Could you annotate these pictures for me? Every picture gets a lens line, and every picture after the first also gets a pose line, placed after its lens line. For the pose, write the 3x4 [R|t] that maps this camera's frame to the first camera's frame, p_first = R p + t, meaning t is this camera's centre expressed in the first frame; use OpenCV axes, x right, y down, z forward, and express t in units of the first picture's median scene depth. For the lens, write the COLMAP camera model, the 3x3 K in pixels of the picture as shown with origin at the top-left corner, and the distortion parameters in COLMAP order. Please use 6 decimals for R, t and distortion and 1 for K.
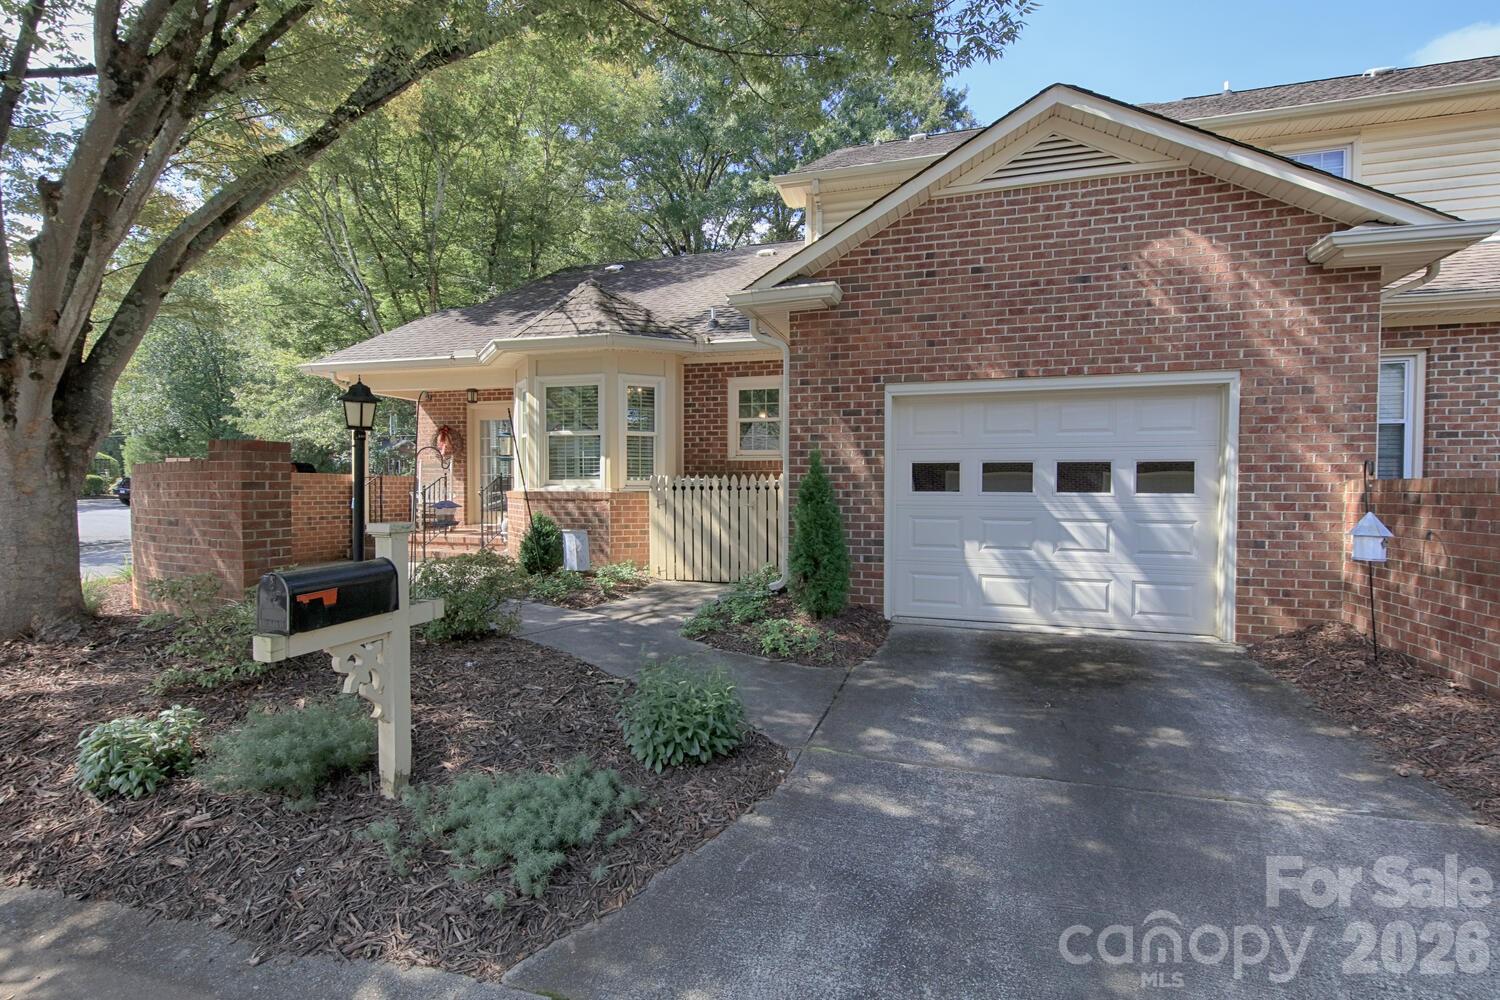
lens RADIAL K [[622.1, 0, 750.0], [0, 622.1, 500.0], [0, 0, 1]] dist [0.001426, -0.000077]
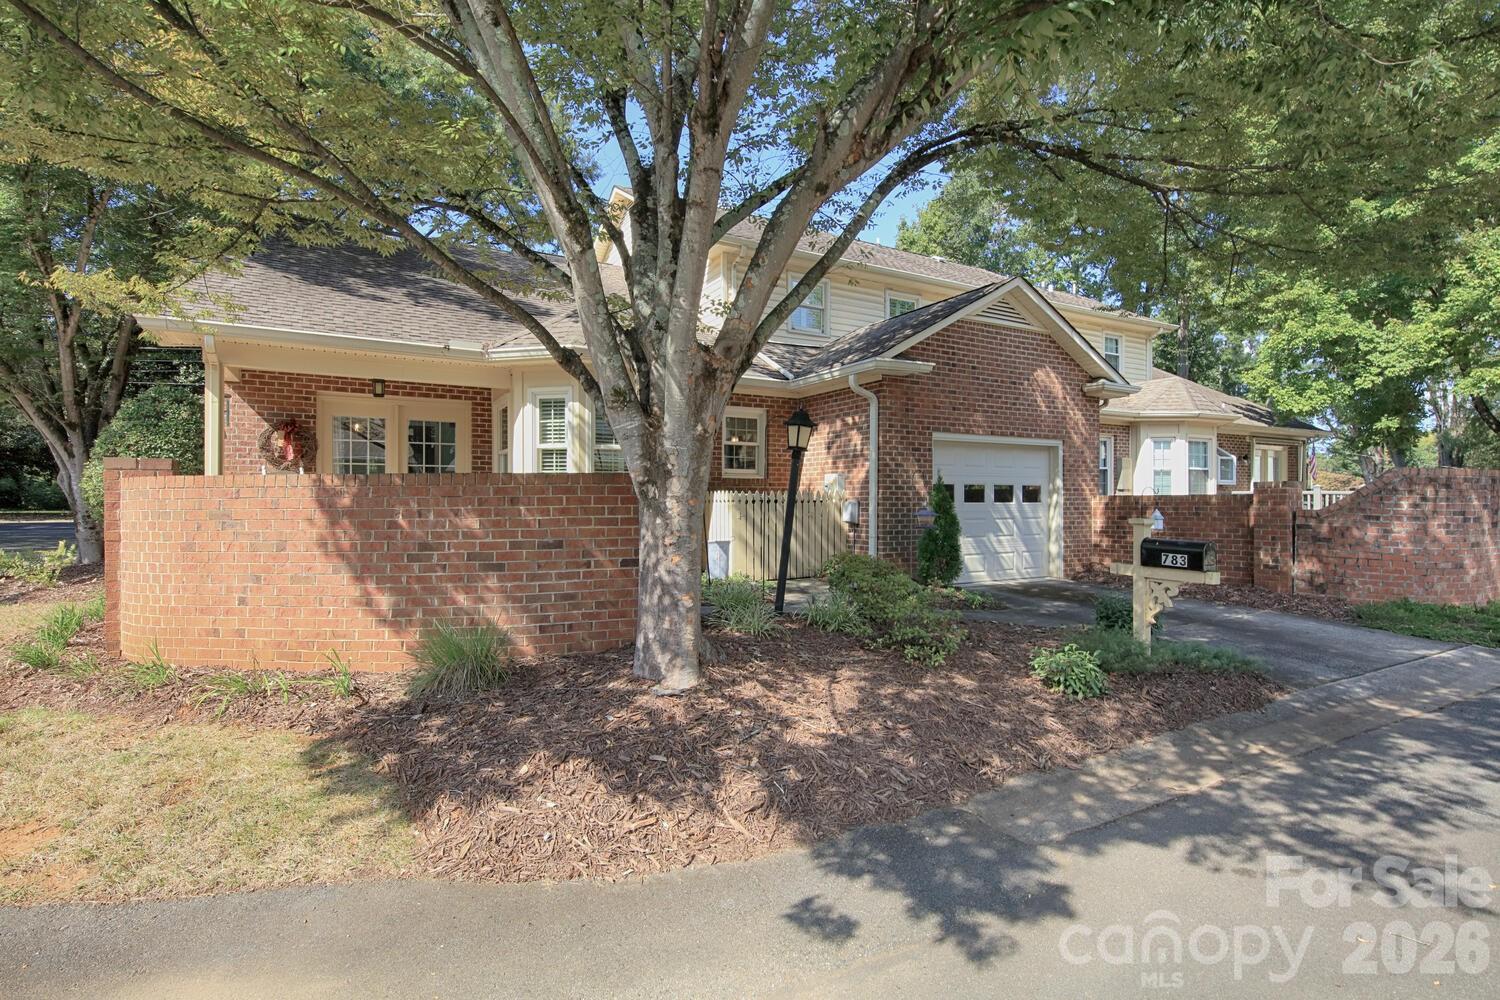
lens RADIAL K [[622.1, 0, 750.0], [0, 622.1, 500.0], [0, 0, 1]] dist [0.001426, -0.000077]
pose [[0.743923, -0.001391, 0.668264, -1.150042], [0.018566, 0.999655, -0.018588, -0.001429], [-0.668008, 0.026235, 0.743692, 0.182383]]
